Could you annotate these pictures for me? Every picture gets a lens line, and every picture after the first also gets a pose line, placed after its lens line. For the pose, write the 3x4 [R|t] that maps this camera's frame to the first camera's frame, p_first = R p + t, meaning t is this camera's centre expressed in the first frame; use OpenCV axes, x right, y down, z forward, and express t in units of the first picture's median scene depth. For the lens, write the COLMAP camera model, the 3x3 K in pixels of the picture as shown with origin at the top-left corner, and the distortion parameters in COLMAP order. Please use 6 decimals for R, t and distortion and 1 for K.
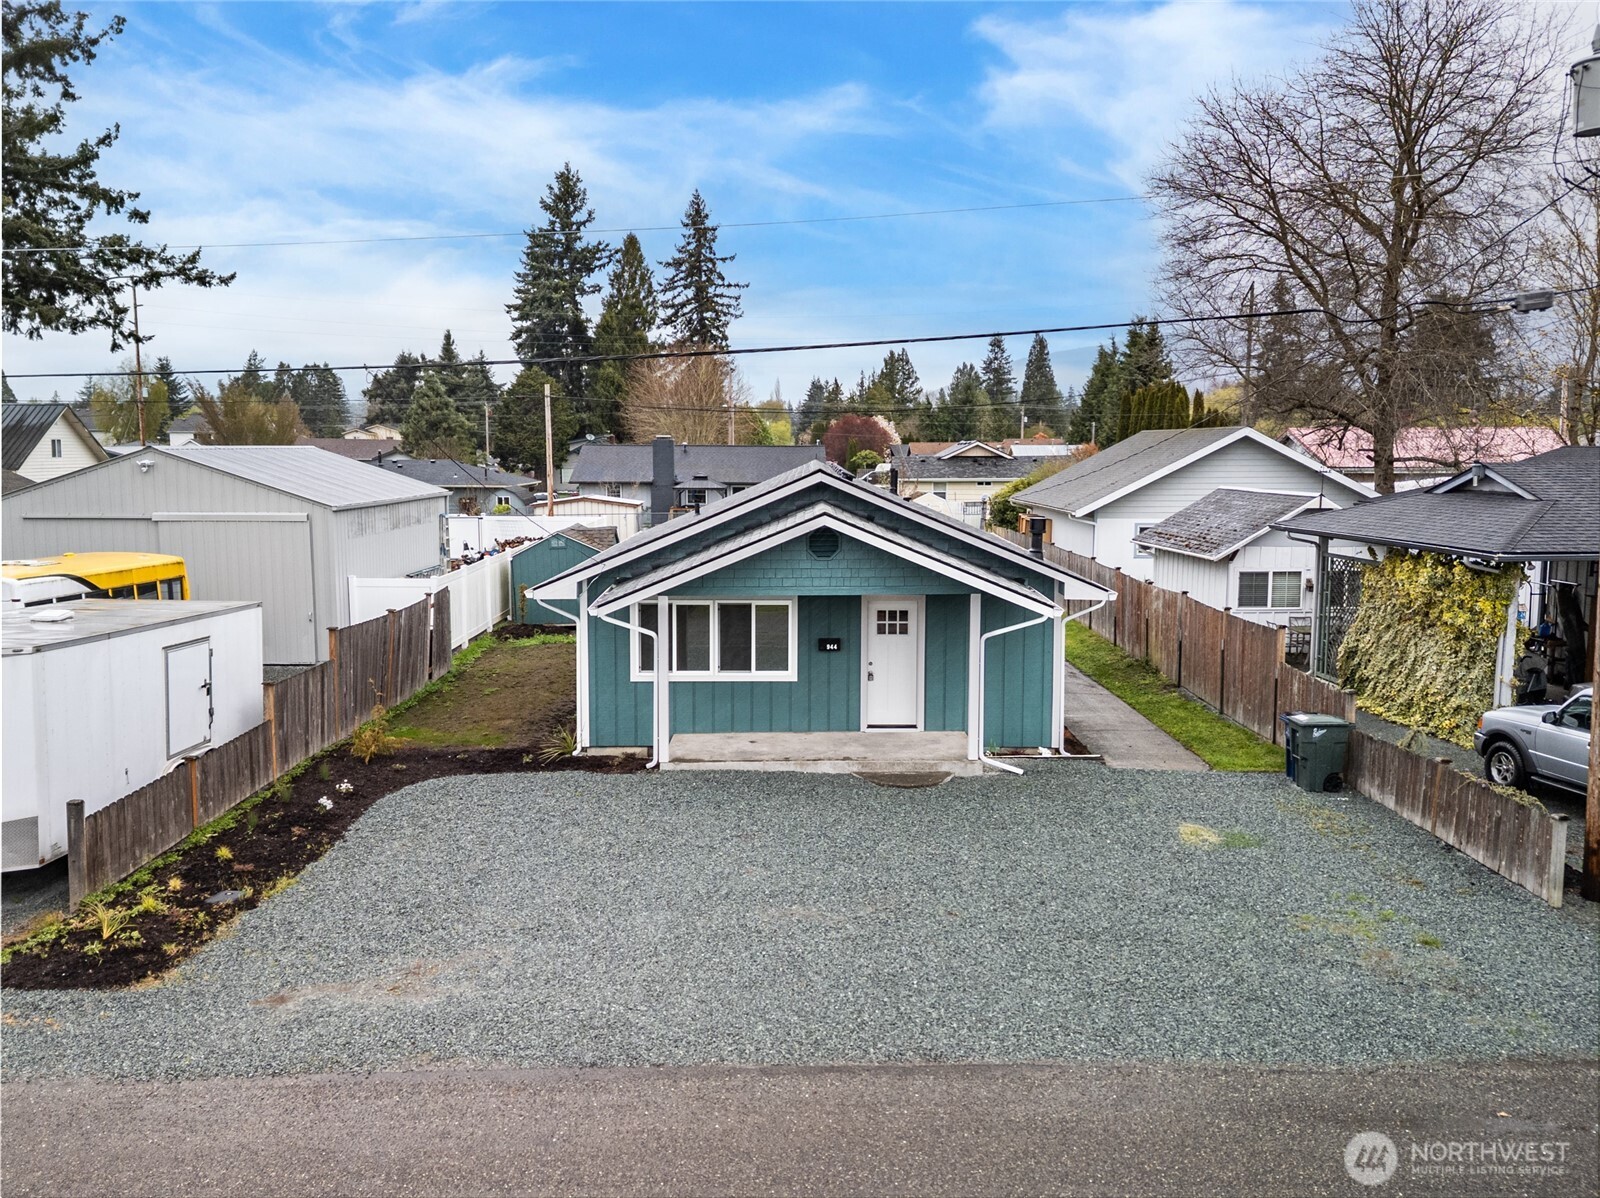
lens RADIAL K [[1344.3, 0, 800.0], [0, 1344.3, 599.0], [0, 0, 1]] dist [0.177773, -0.361503]
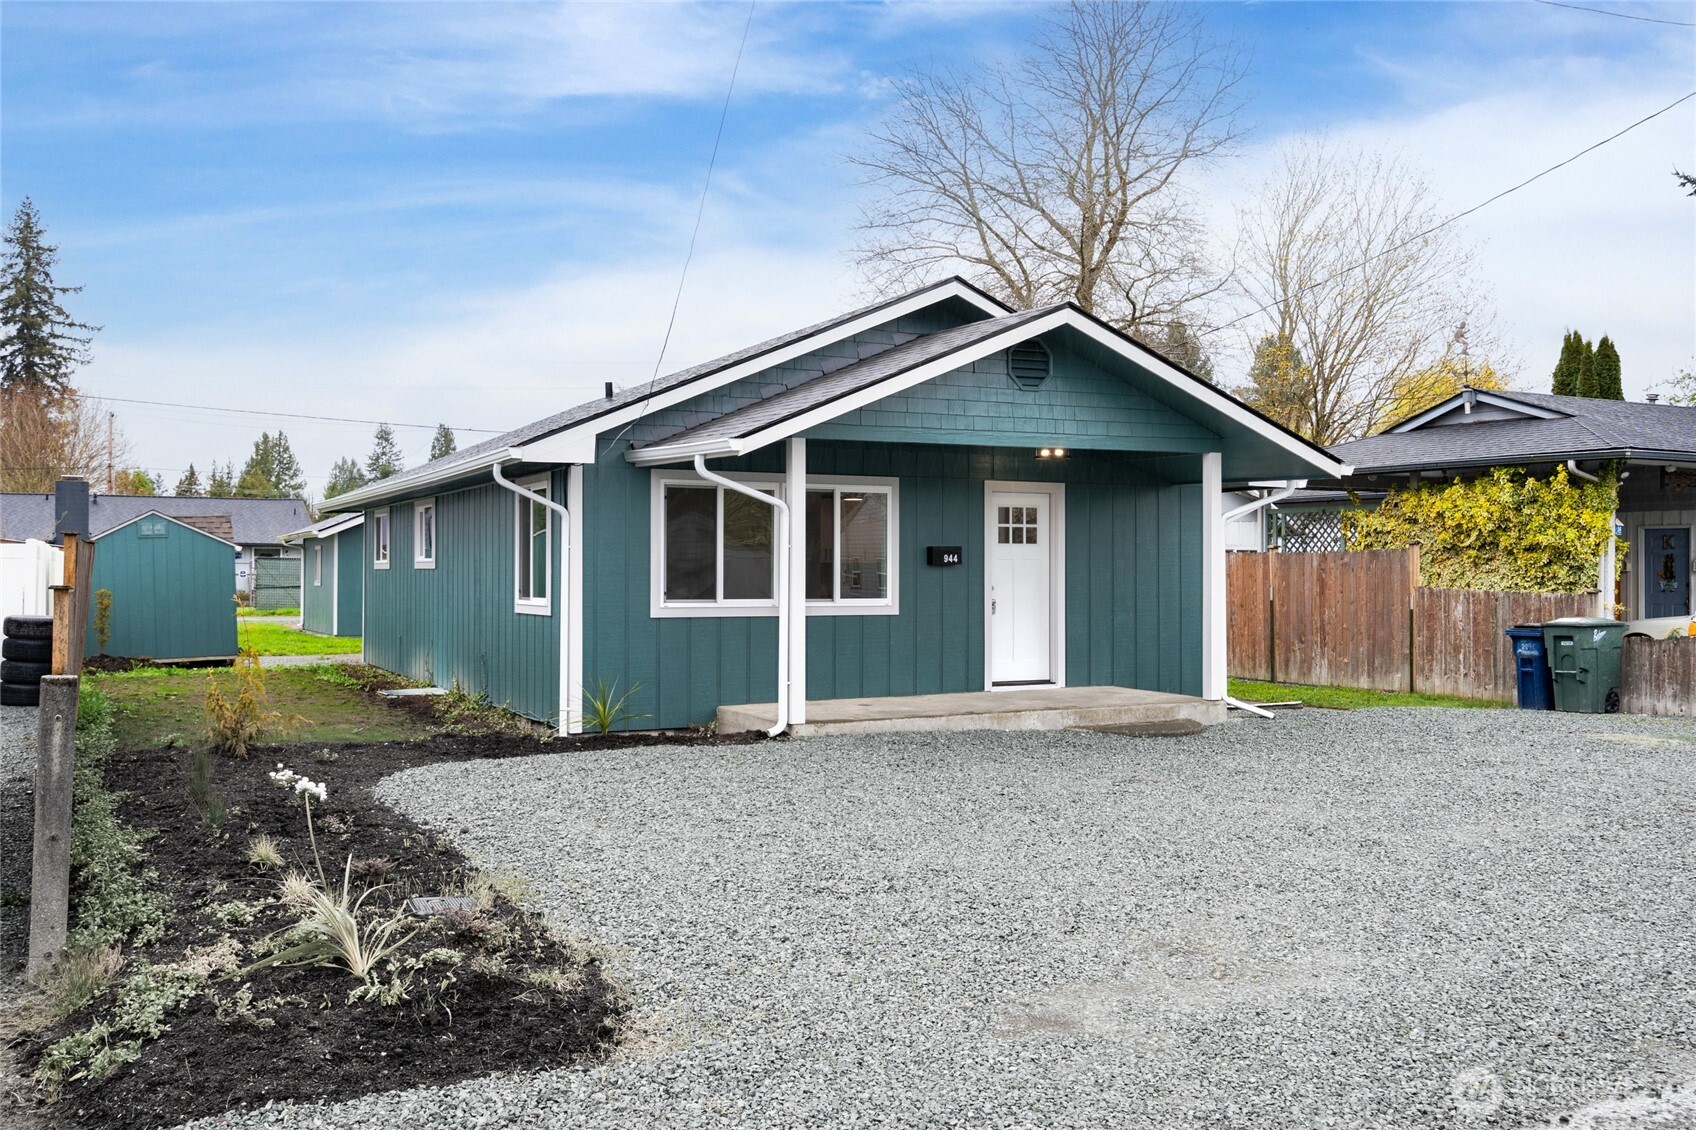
lens RADIAL K [[1570.6, 0, 848.0], [0, 1570.6, 565.0], [0, 0, 1]] dist [-0.005110, 0.010295]
pose [[0.893377, 0.002753, 0.449299, -0.357470], [0.052603, 0.992464, -0.110675, 0.118753], [-0.446218, 0.122508, 0.886499, 0.346971]]
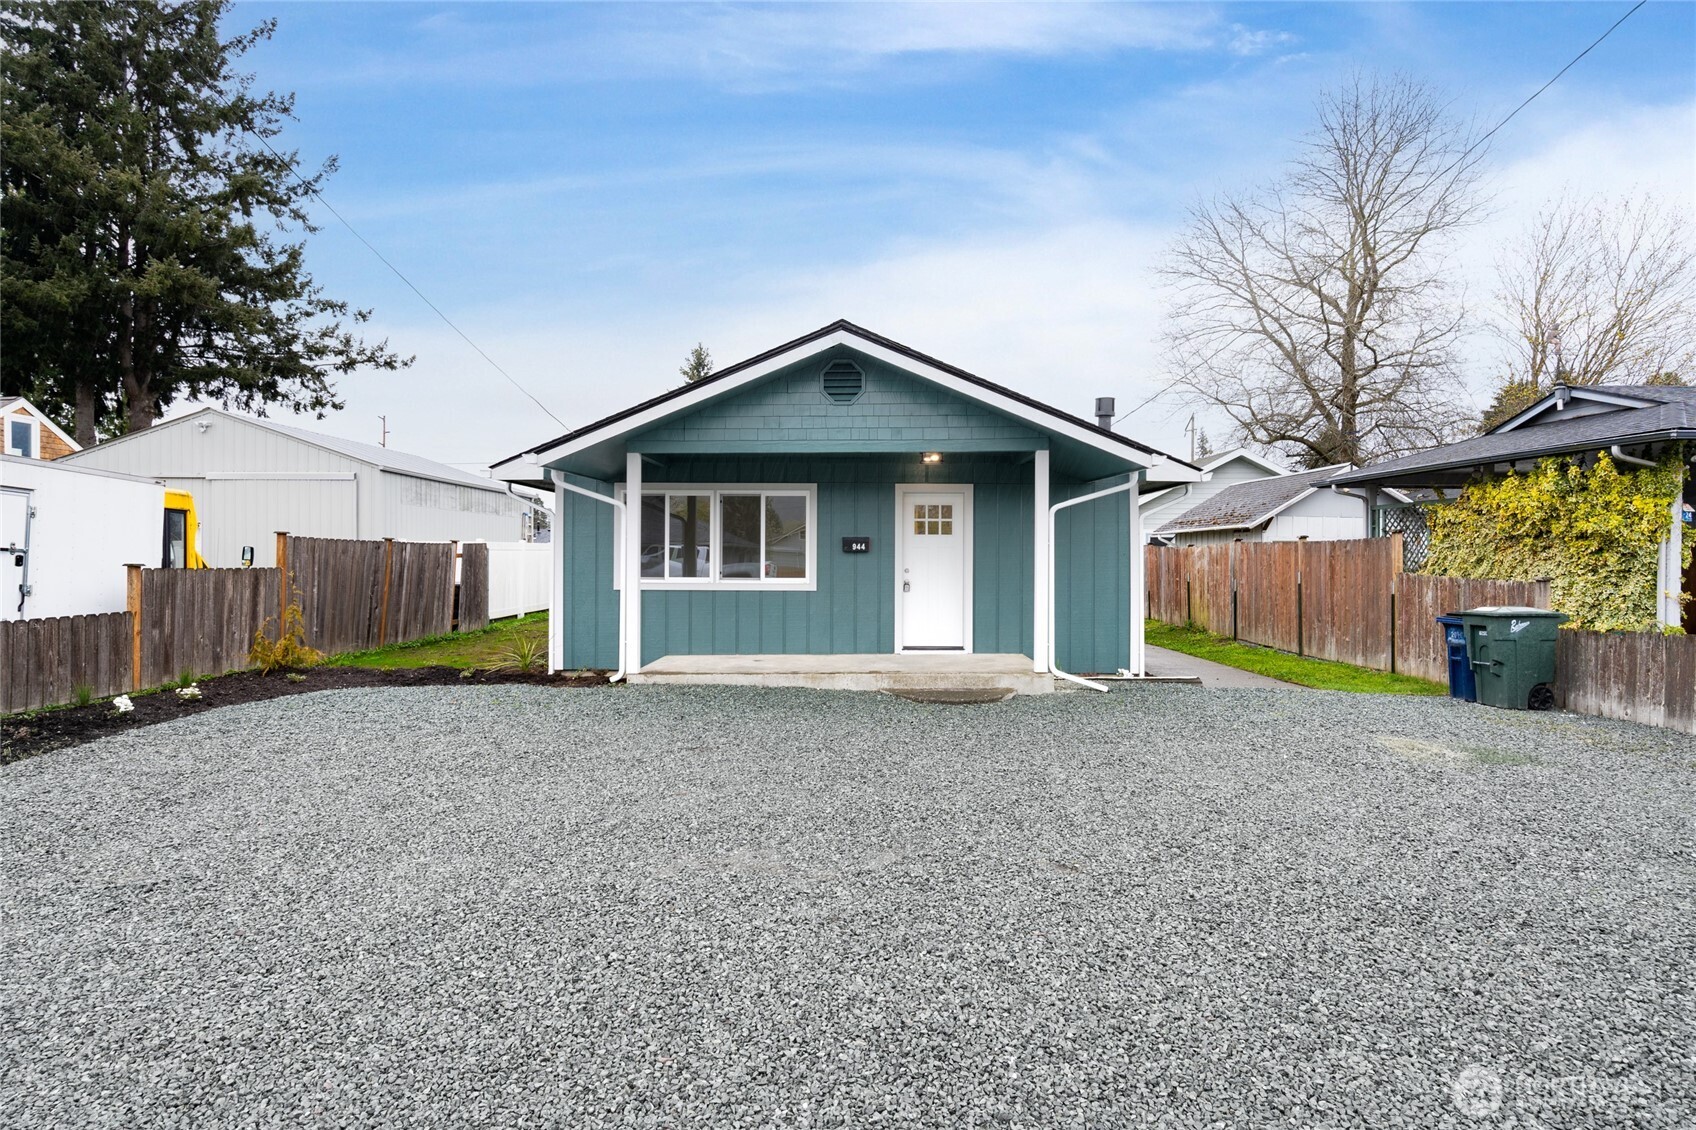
lens RADIAL K [[920.8, 0, 848.0], [0, 920.8, 565.0], [0, 0, 1]] dist [0.003074, 0.001140]
pose [[0.999778, 0.003417, -0.020785, 0.028471], [-0.005755, 0.993522, -0.113496, 0.108807], [0.020263, 0.113590, 0.993321, 0.442598]]
